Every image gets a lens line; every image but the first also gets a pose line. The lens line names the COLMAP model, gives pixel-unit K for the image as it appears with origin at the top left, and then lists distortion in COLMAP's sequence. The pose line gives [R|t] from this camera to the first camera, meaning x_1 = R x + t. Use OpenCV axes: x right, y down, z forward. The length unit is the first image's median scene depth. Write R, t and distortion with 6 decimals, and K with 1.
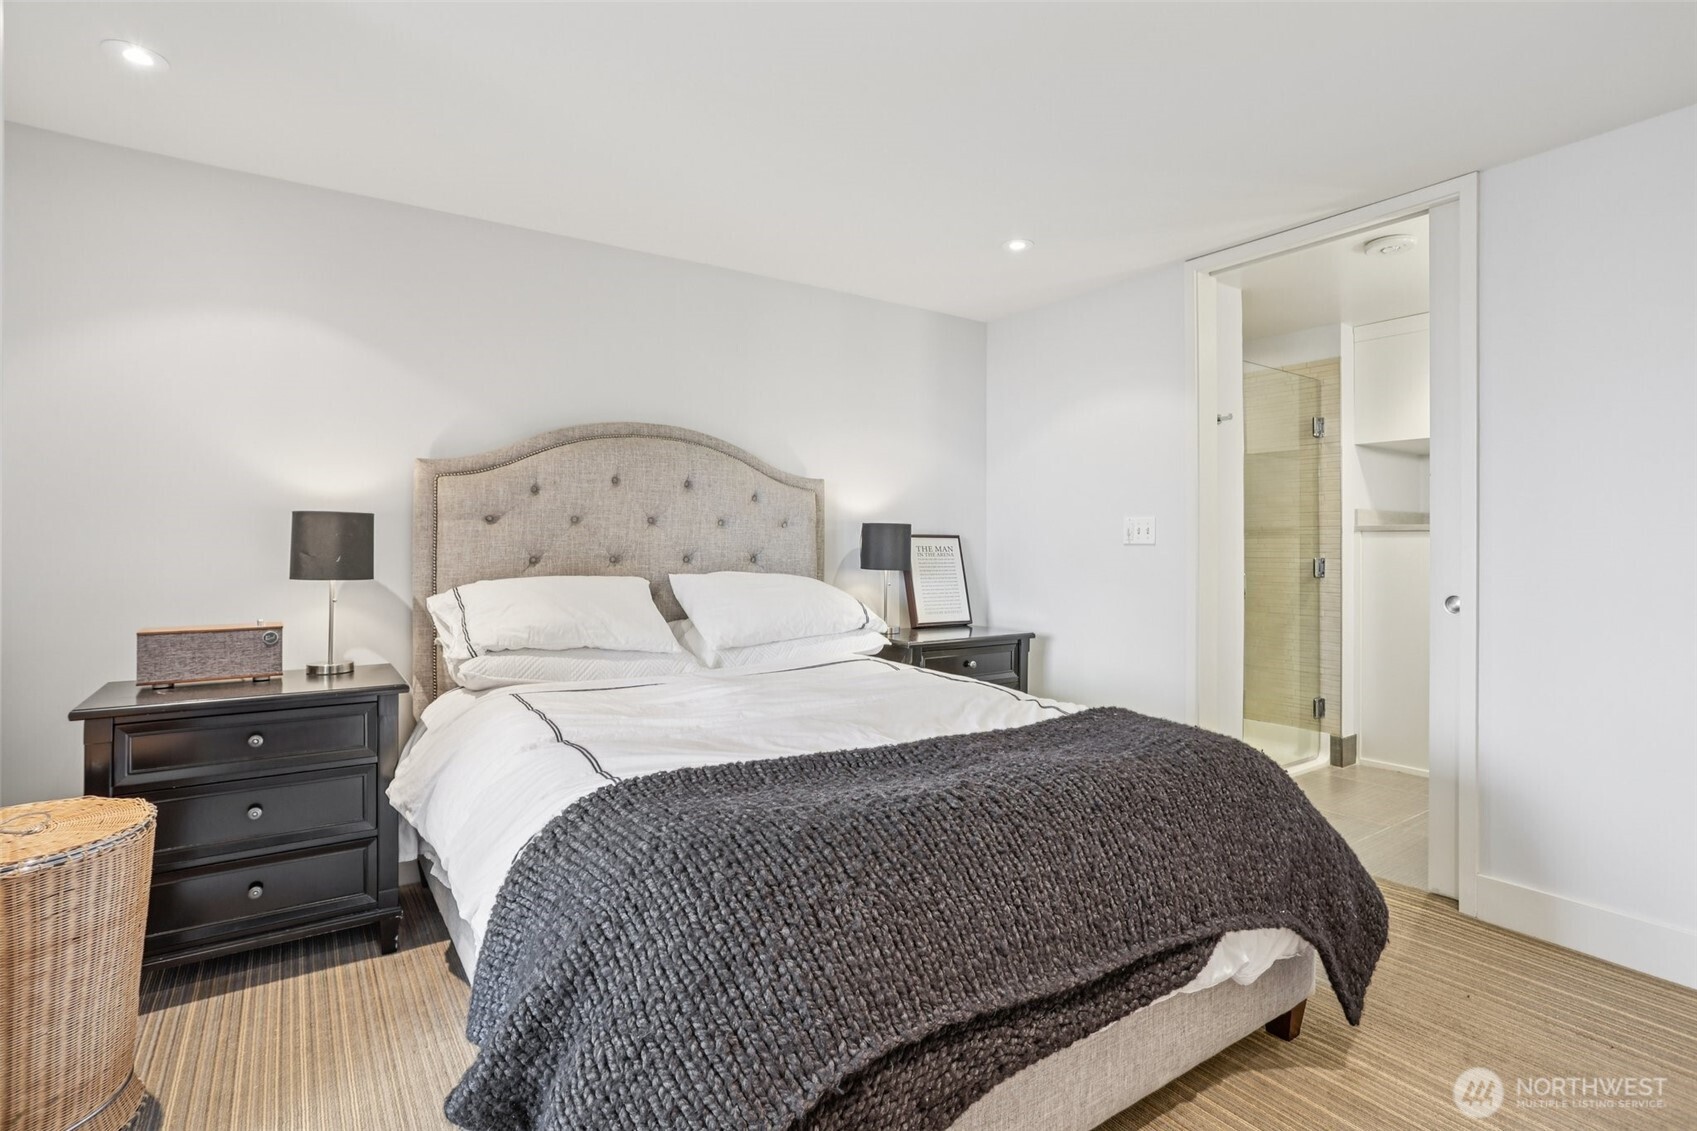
lens RADIAL K [[832.7, 0, 860.0], [0, 832.7, 555.5], [0, 0, 1]] dist [-0.023321, 0.006439]
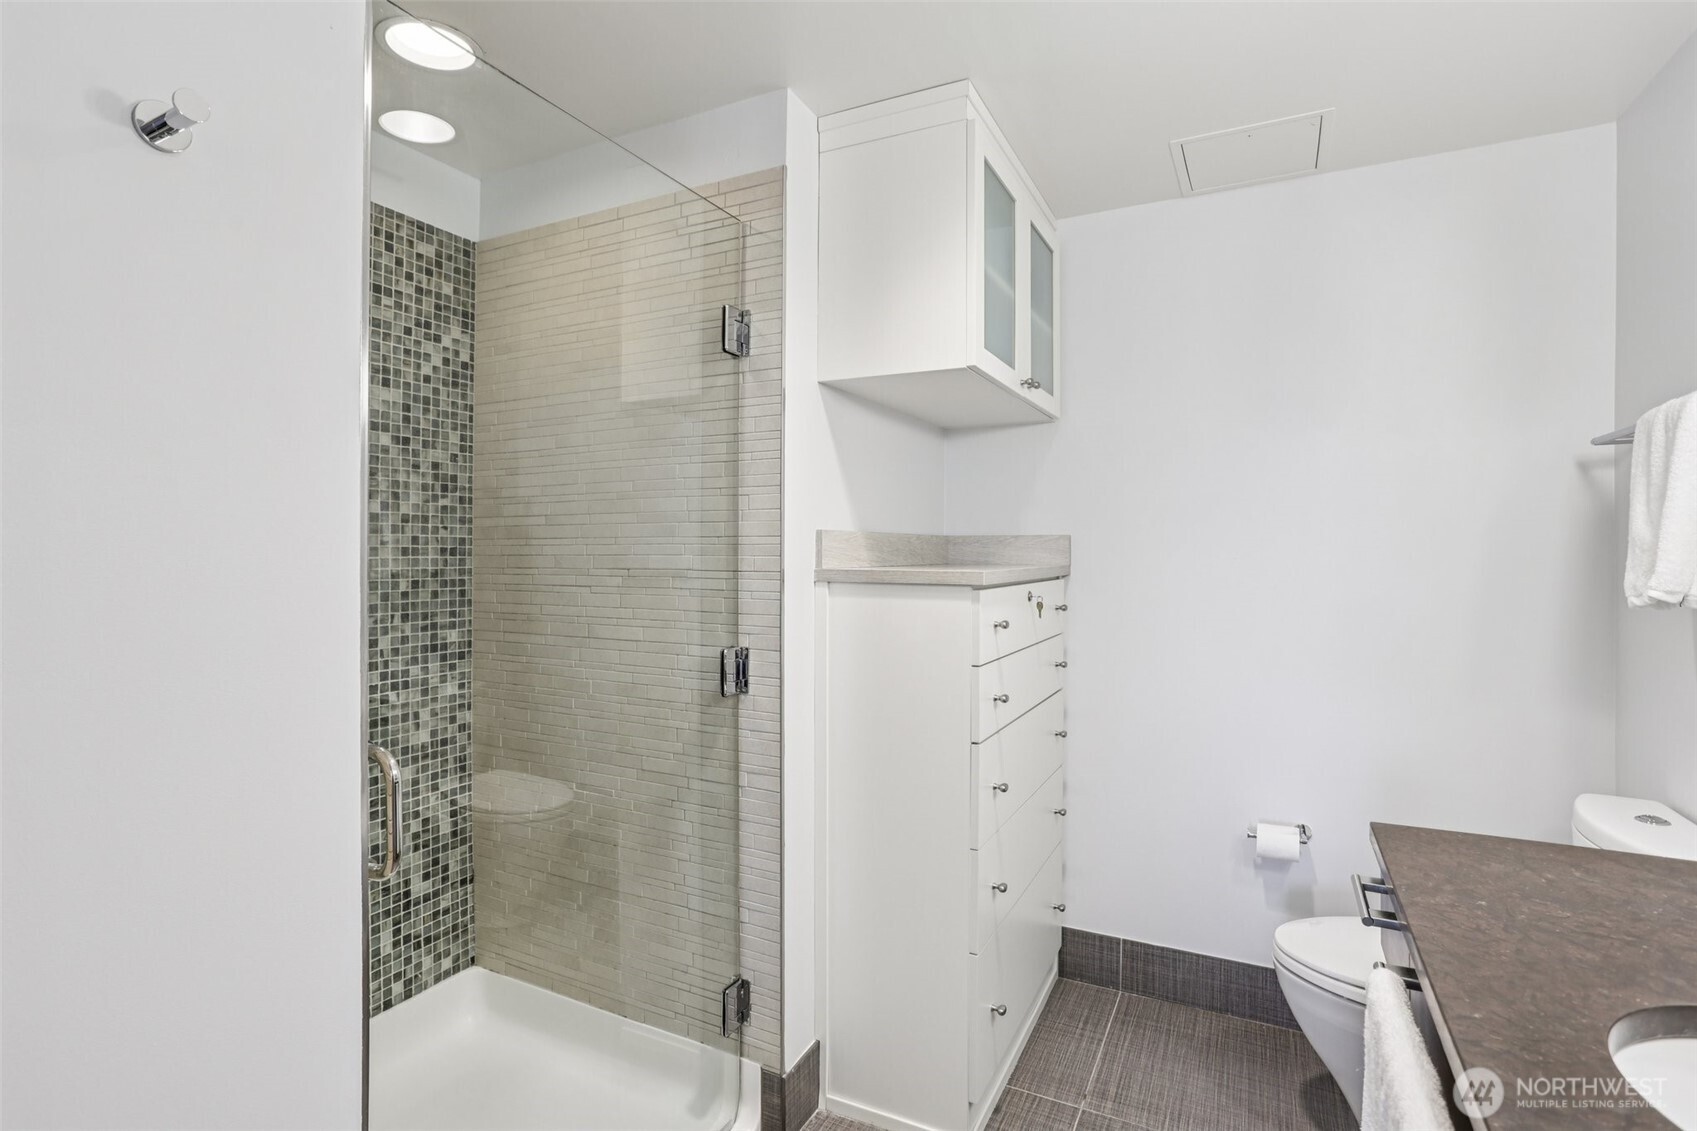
lens RADIAL K [[832.7, 0, 844.8], [0, 832.7, 566.2], [0, 0, 1]] dist [-0.023321, 0.006439]
pose [[0.877995, 0.002206, 0.478664, 0.404793], [-0.004288, 0.999986, 0.003256, -0.039368], [-0.478650, -0.004911, 0.877992, 0.611273]]
